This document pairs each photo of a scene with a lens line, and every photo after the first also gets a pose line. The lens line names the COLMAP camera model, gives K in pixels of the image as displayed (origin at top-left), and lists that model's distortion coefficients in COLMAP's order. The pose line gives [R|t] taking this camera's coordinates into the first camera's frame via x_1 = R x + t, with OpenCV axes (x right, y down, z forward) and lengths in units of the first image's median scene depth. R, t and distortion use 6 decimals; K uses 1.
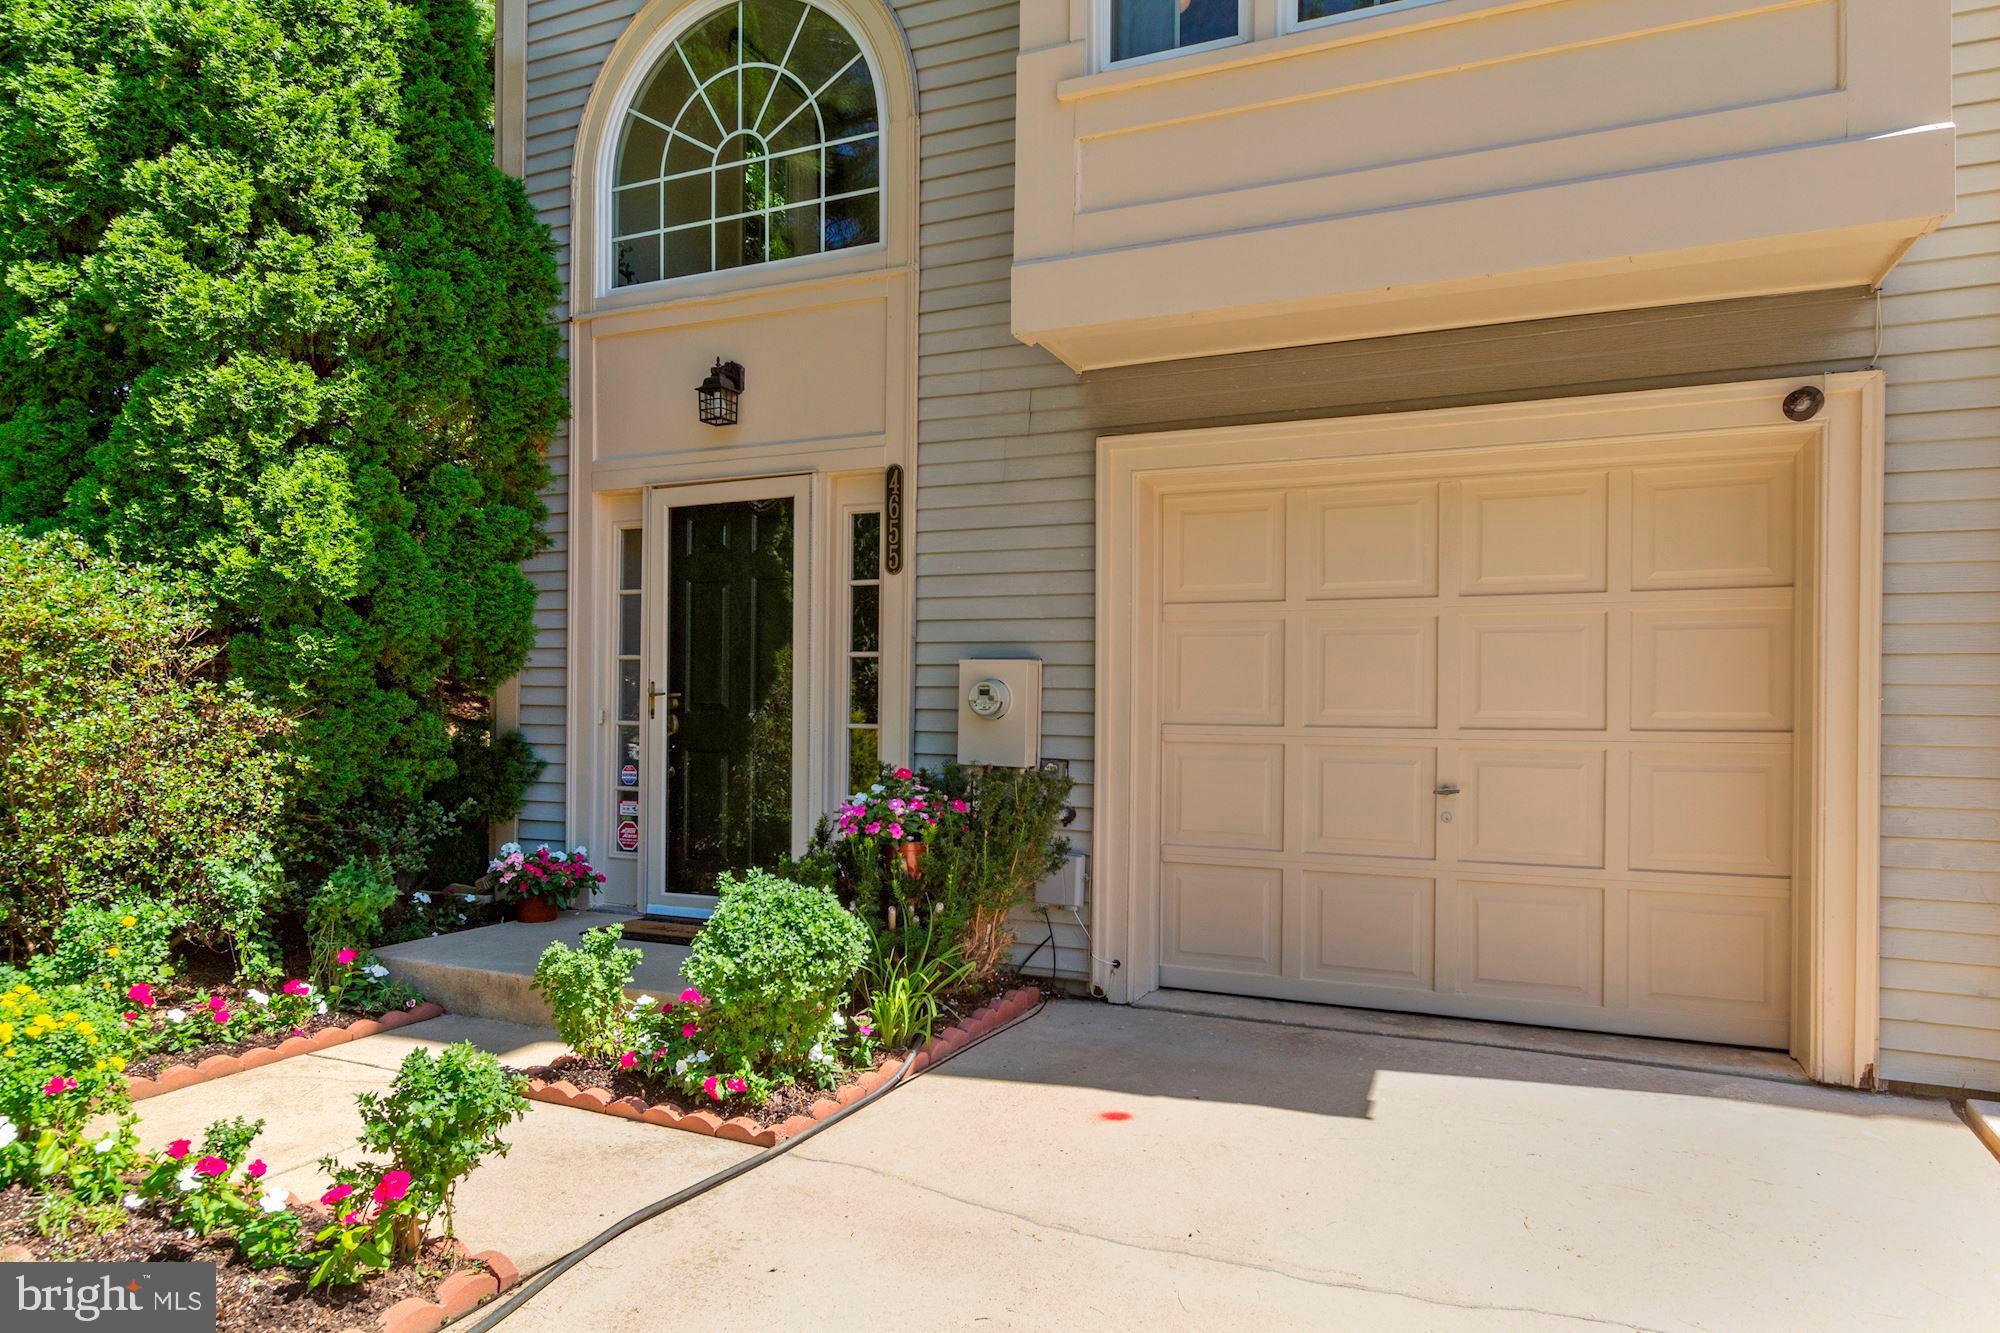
lens RADIAL K [[1229.8, 0, 998.5], [0, 1229.8, 676.6], [0, 0, 1]] dist [-0.006111, -0.001059]
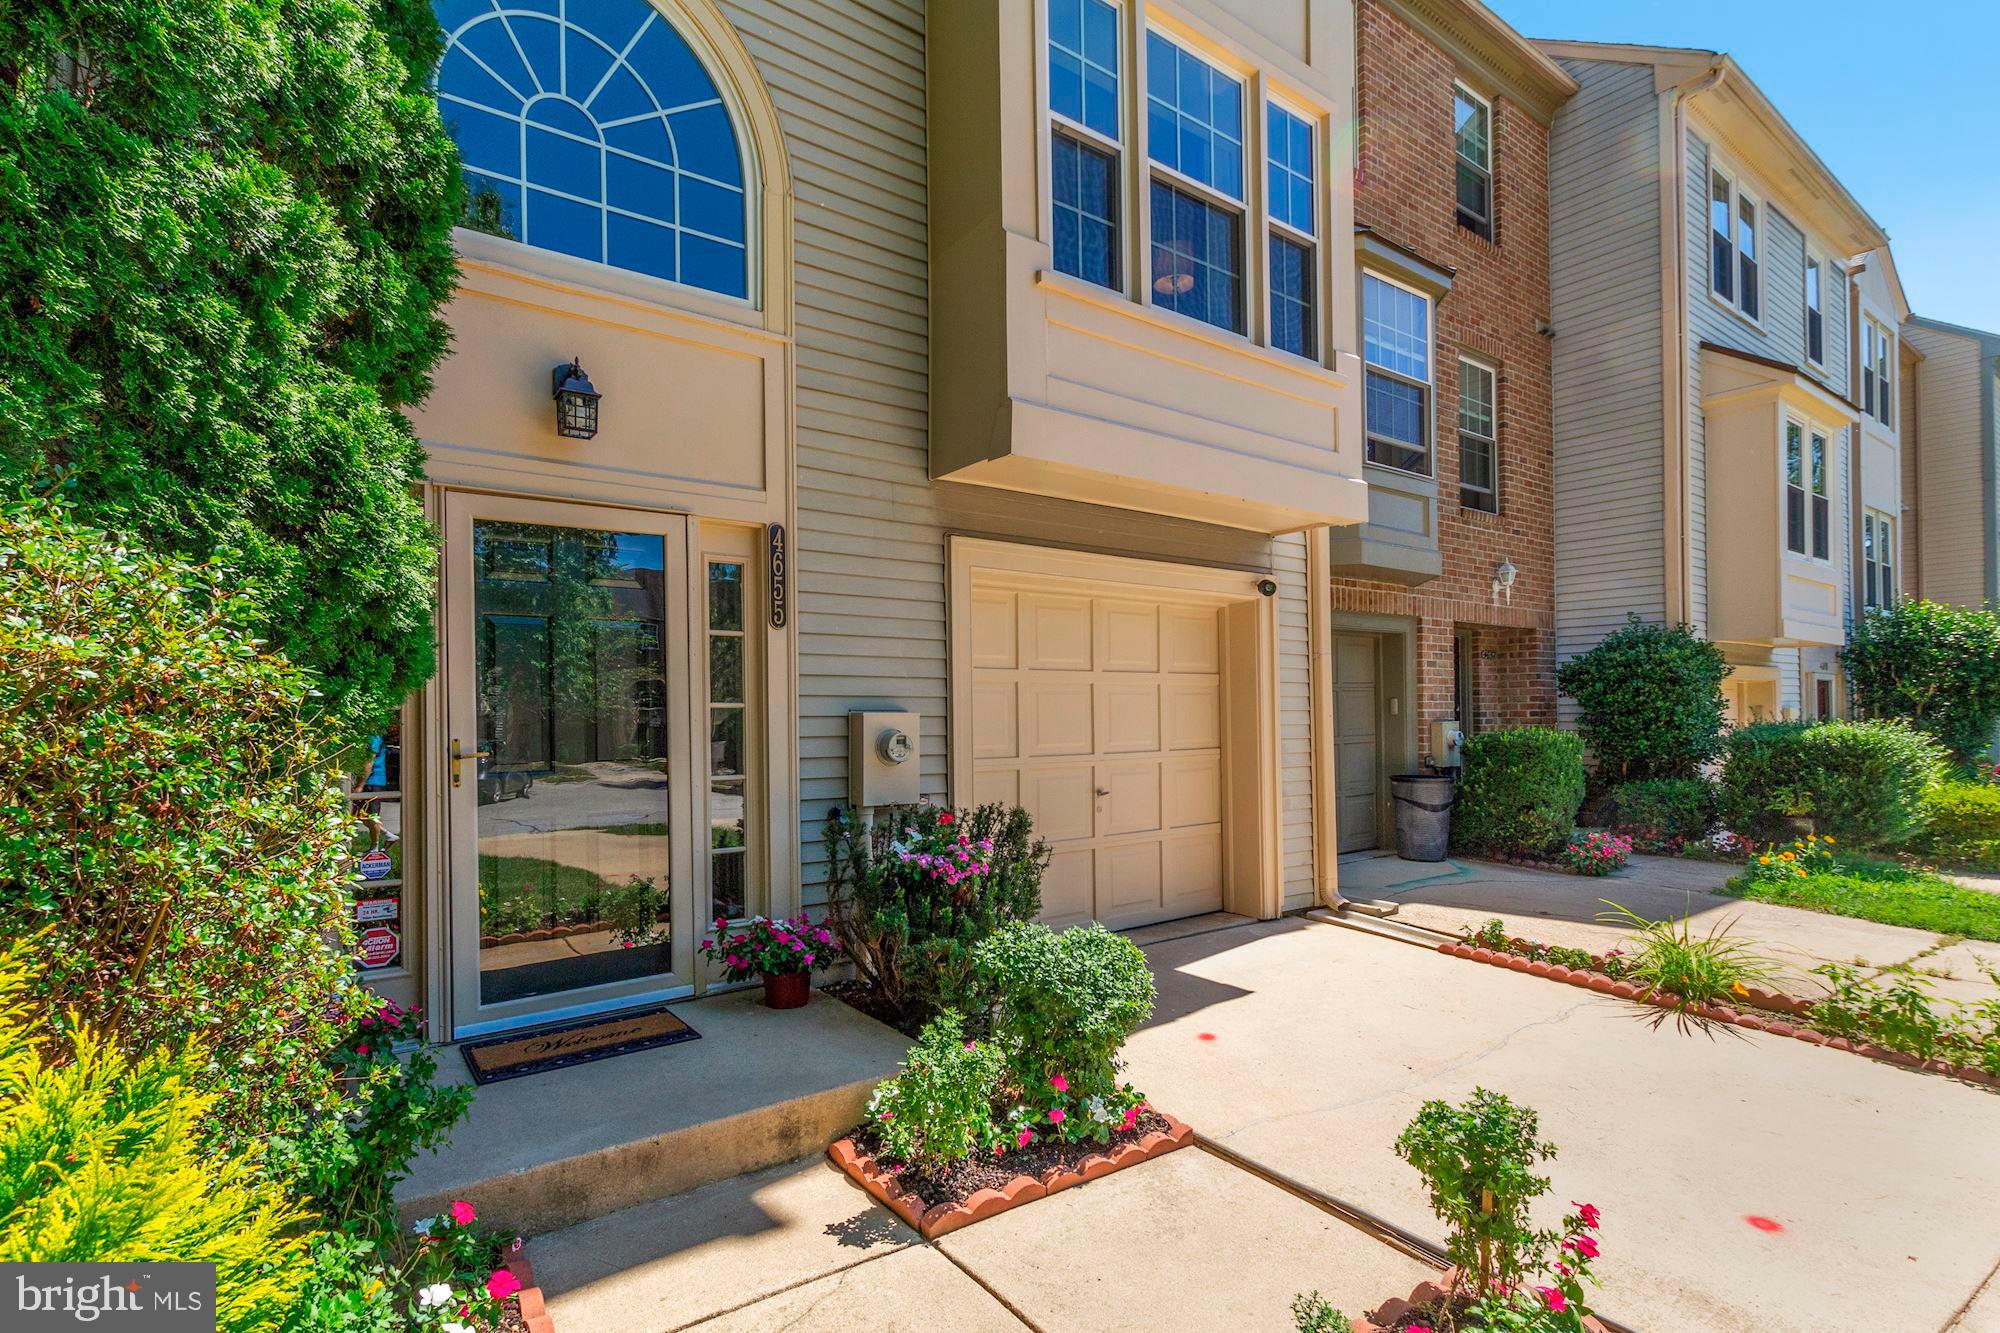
lens RADIAL K [[927.0, 0, 997.1], [0, 927.0, 684.9], [0, 0, 1]] dist [-0.000075, -0.000585]
pose [[0.512526, 0.014209, 0.858554, -0.665672], [-0.009645, 0.999895, -0.010790, -0.029705], [-0.858618, -0.002750, 0.512609, 0.443267]]
